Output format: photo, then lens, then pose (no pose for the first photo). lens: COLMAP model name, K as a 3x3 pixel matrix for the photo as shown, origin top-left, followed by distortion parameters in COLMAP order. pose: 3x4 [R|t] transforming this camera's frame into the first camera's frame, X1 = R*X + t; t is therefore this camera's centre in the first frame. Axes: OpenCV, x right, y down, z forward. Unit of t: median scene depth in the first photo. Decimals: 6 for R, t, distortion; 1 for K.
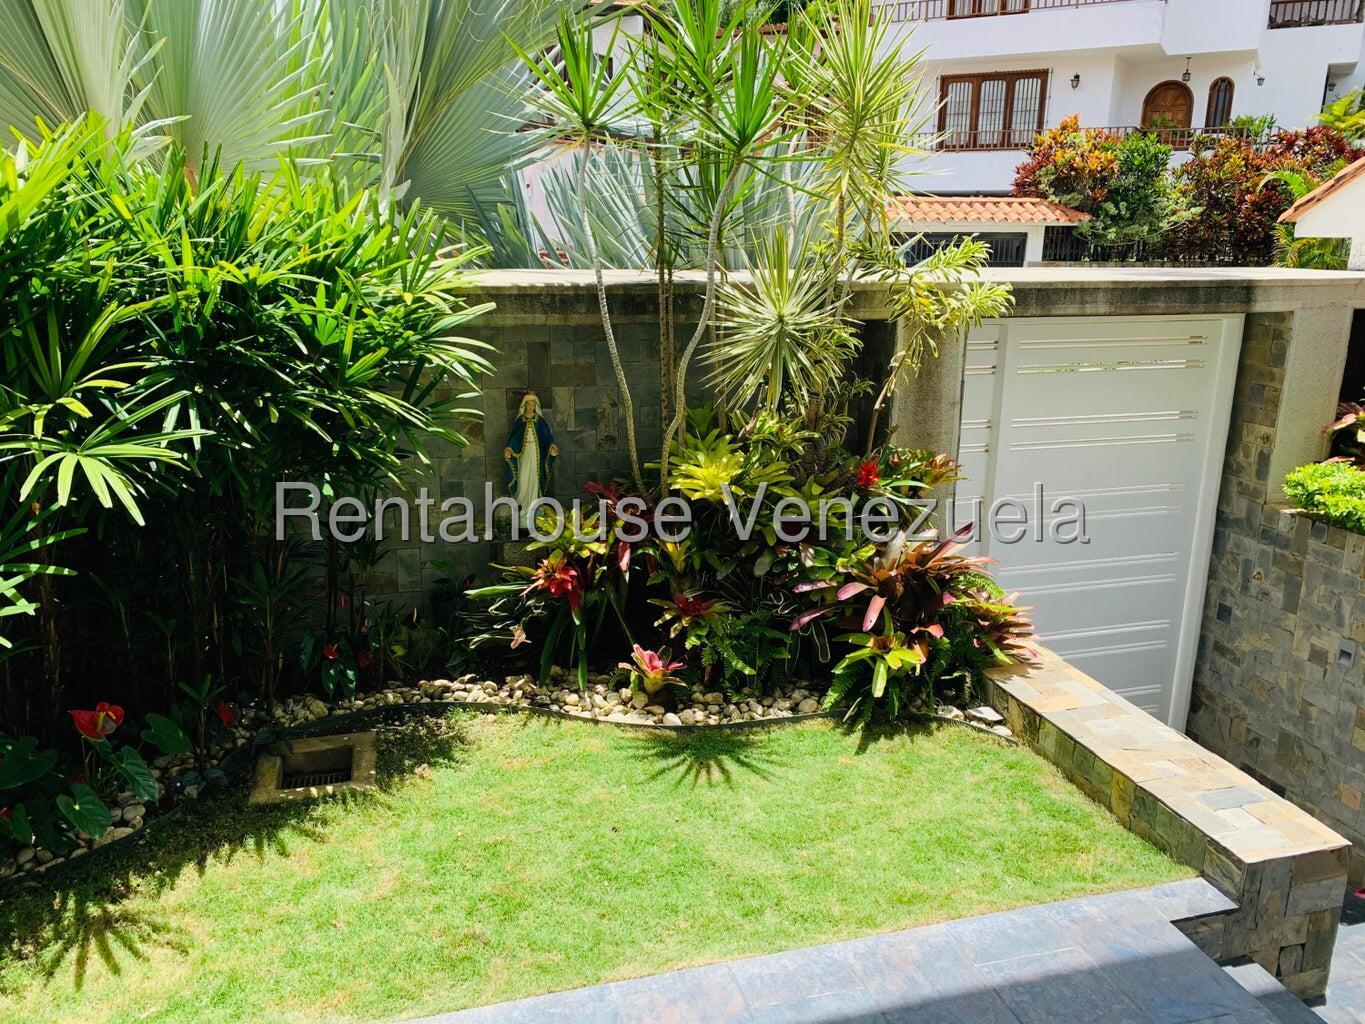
lens RADIAL K [[1046.1, 0, 682.5], [0, 1046.1, 512.0], [0, 0, 1]] dist [0.007520, -0.042297]
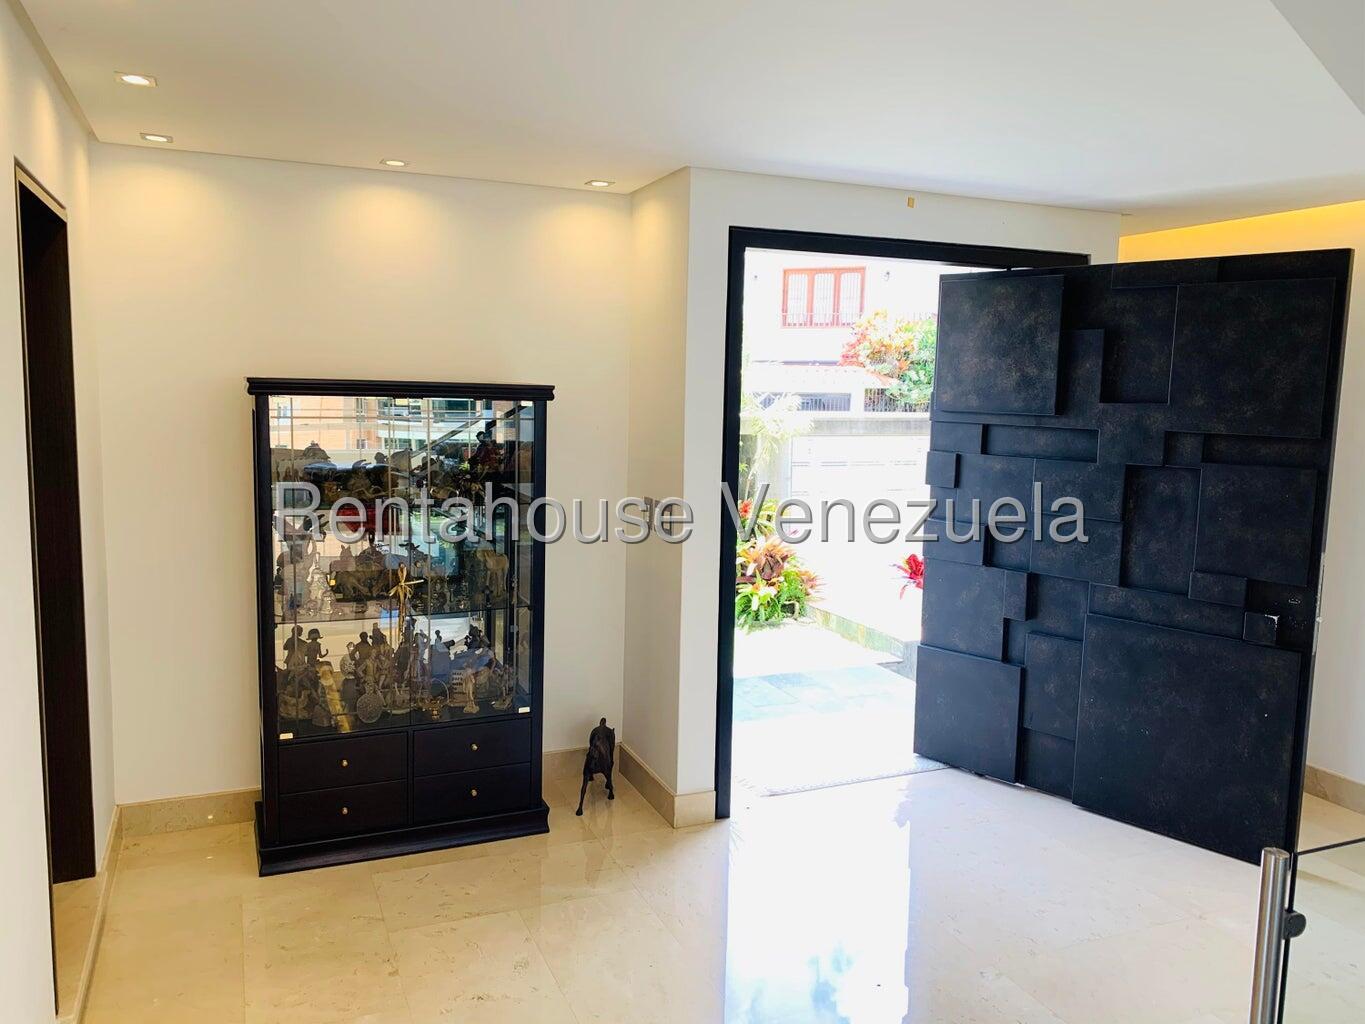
lens RADIAL K [[1046.1, 0, 682.5], [0, 1046.1, 512.0], [0, 0, 1]] dist [0.007520, -0.042297]
pose [[0.991276, -0.003421, 0.131756, -0.047517], [0.022380, 0.989515, -0.142688, 0.058031], [-0.129887, 0.144392, 0.980959, -0.218214]]
